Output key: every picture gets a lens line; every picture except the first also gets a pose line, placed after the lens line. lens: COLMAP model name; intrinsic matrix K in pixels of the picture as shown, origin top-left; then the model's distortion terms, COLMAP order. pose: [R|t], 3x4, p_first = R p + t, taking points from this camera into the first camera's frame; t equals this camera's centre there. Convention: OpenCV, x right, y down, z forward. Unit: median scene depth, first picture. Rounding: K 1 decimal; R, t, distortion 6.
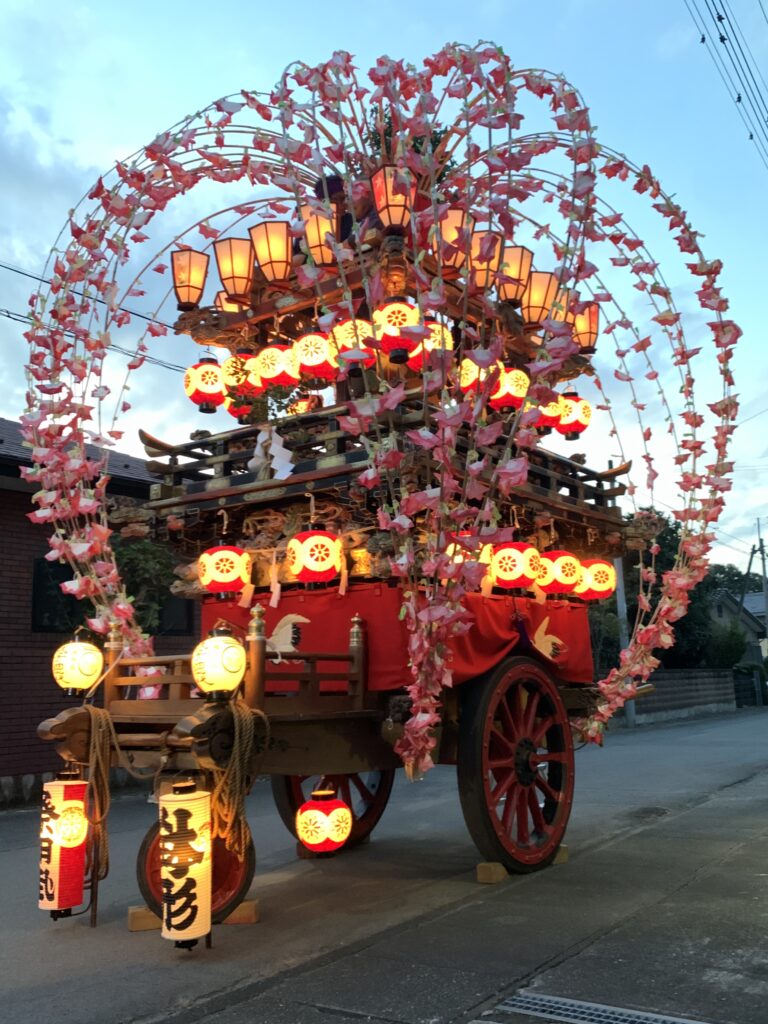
lens RADIAL K [[932.0, 0, 384.0], [0, 932.0, 512.0], [0, 0, 1]] dist [0.048311, -0.002415]
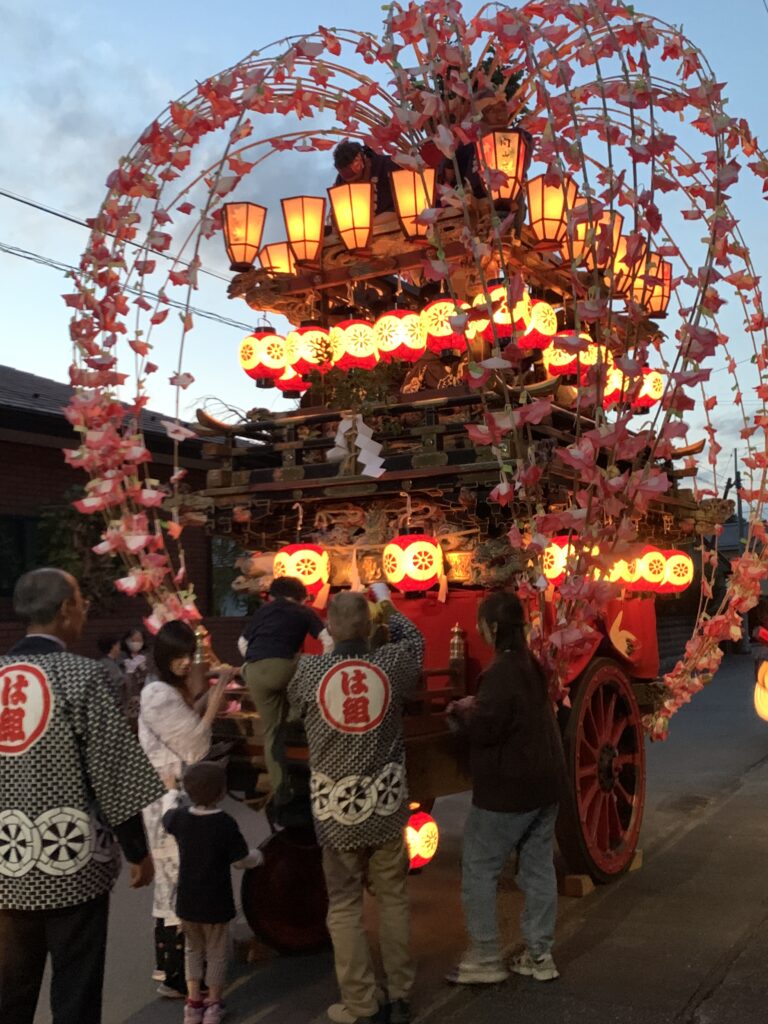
lens RADIAL K [[1068.4, 0, 384.0], [0, 1068.4, 512.0], [0, 0, 1]] dist [0.052705, -0.034497]
pose [[0.996925, 0.011399, 0.077523, -0.155291], [-0.017581, 0.996677, 0.079535, -0.072039], [-0.076359, -0.080654, 0.993813, -0.043661]]
